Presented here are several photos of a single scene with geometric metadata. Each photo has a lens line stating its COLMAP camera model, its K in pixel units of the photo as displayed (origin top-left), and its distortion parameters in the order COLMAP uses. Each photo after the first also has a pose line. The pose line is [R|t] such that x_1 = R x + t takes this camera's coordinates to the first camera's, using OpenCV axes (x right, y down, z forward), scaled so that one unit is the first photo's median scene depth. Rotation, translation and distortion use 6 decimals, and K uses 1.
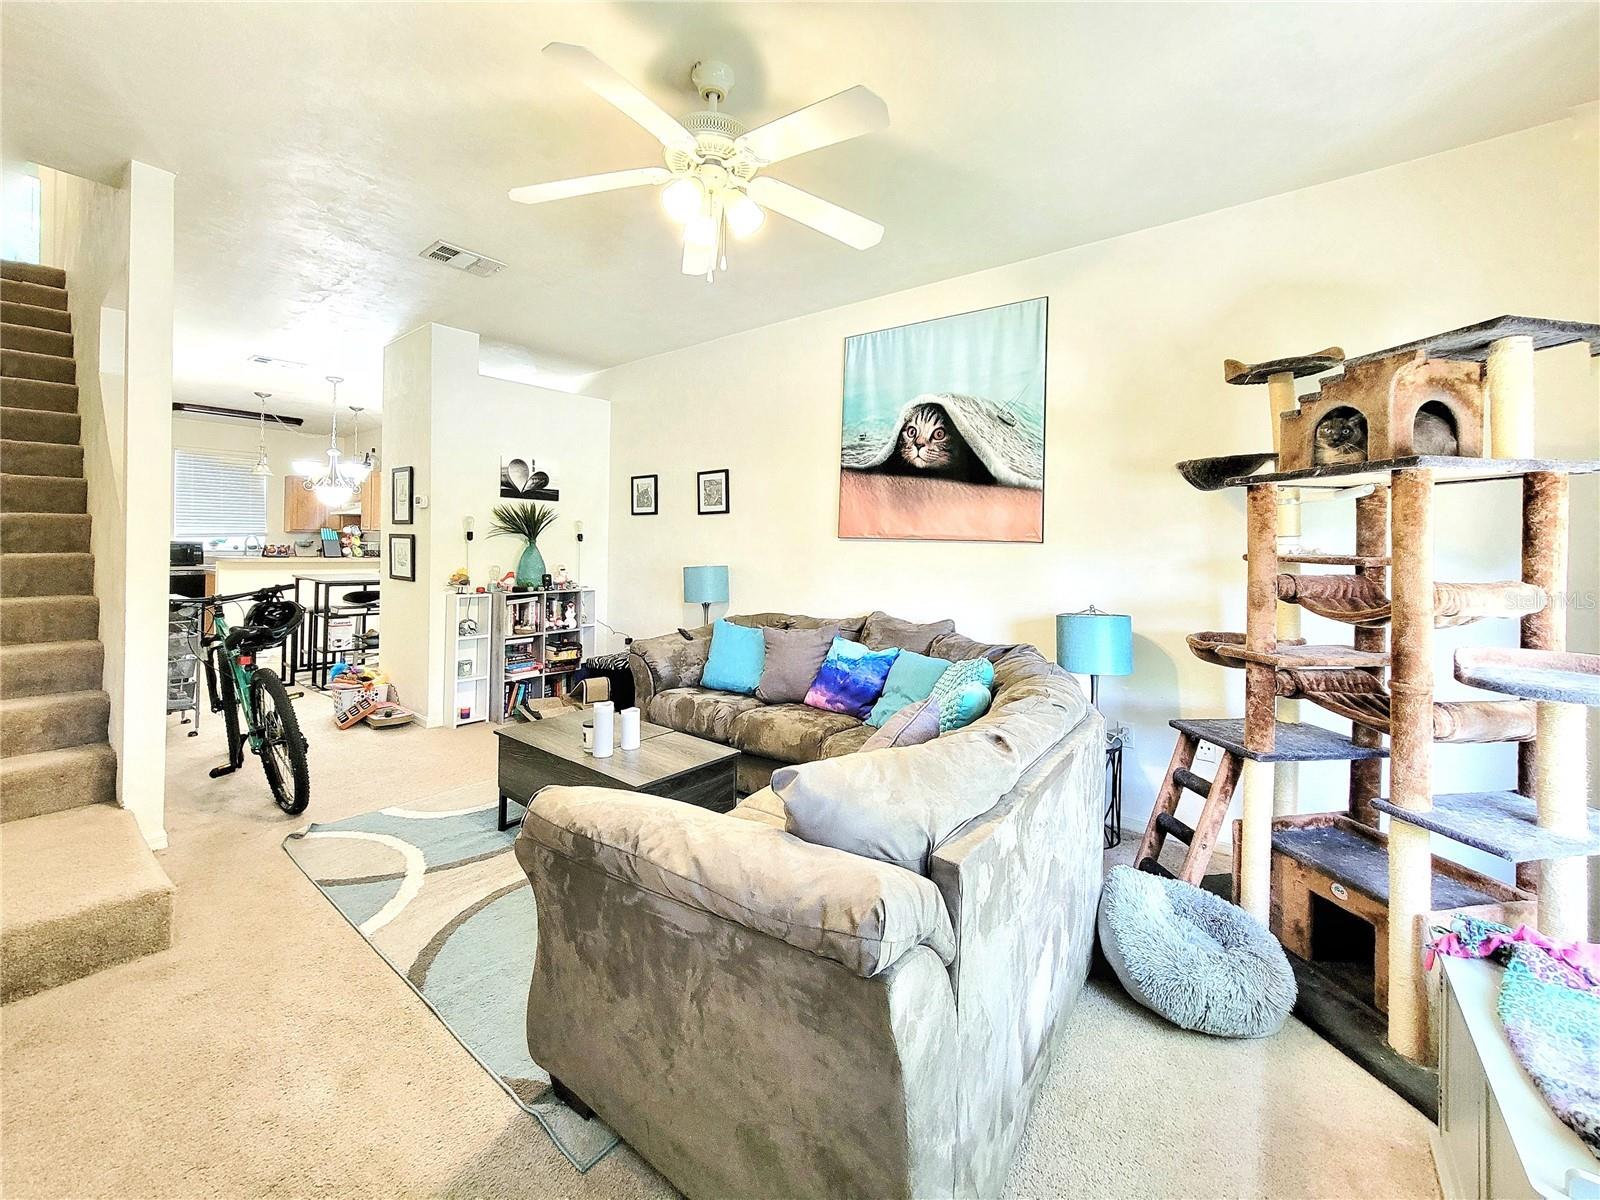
lens RADIAL K [[651.9, 0, 811.7], [0, 651.9, 539.7], [0, 0, 1]] dist [-0.002510, 0.000954]
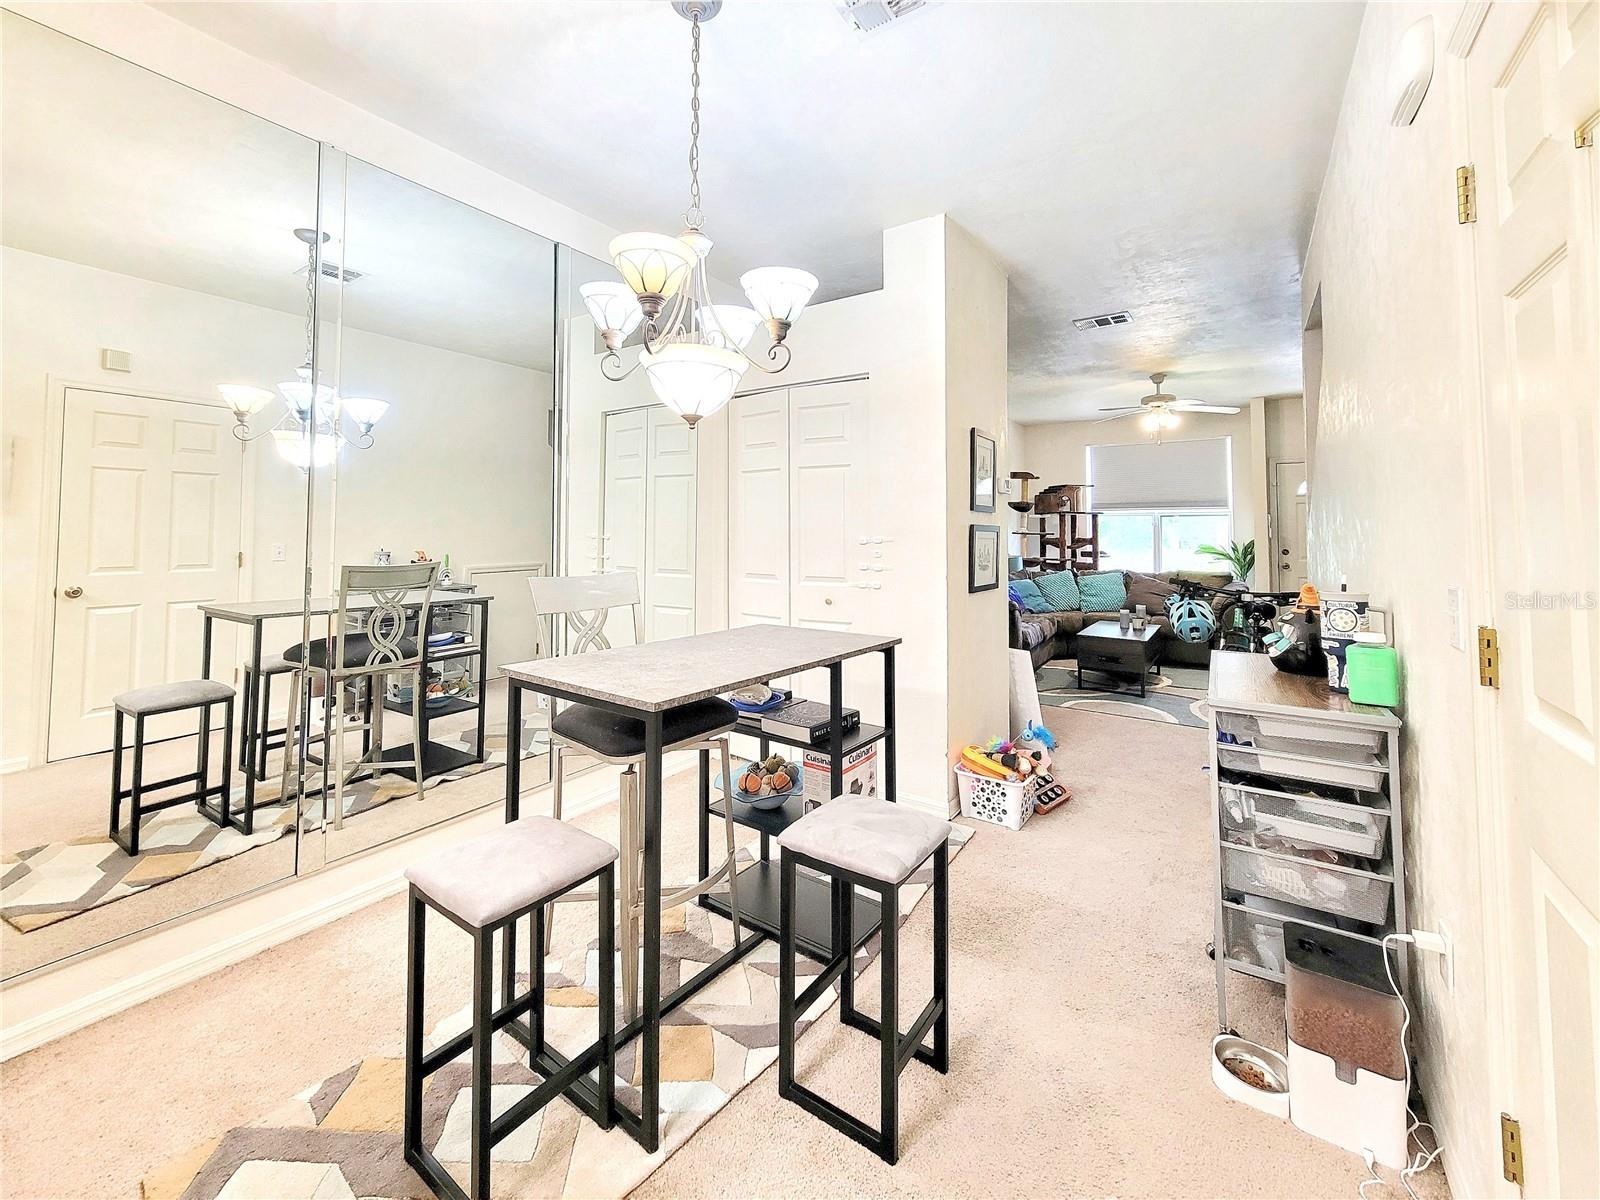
lens RADIAL K [[651.9, 0, 802.0], [0, 651.9, 513.6], [0, 0, 1]] dist [-0.002510, 0.000954]
pose [[-0.071719, 0.017434, 0.997273, -1.614818], [0.002948, 0.999847, -0.017267, -0.013712], [-0.997421, 0.001701, -0.071759, 1.525142]]
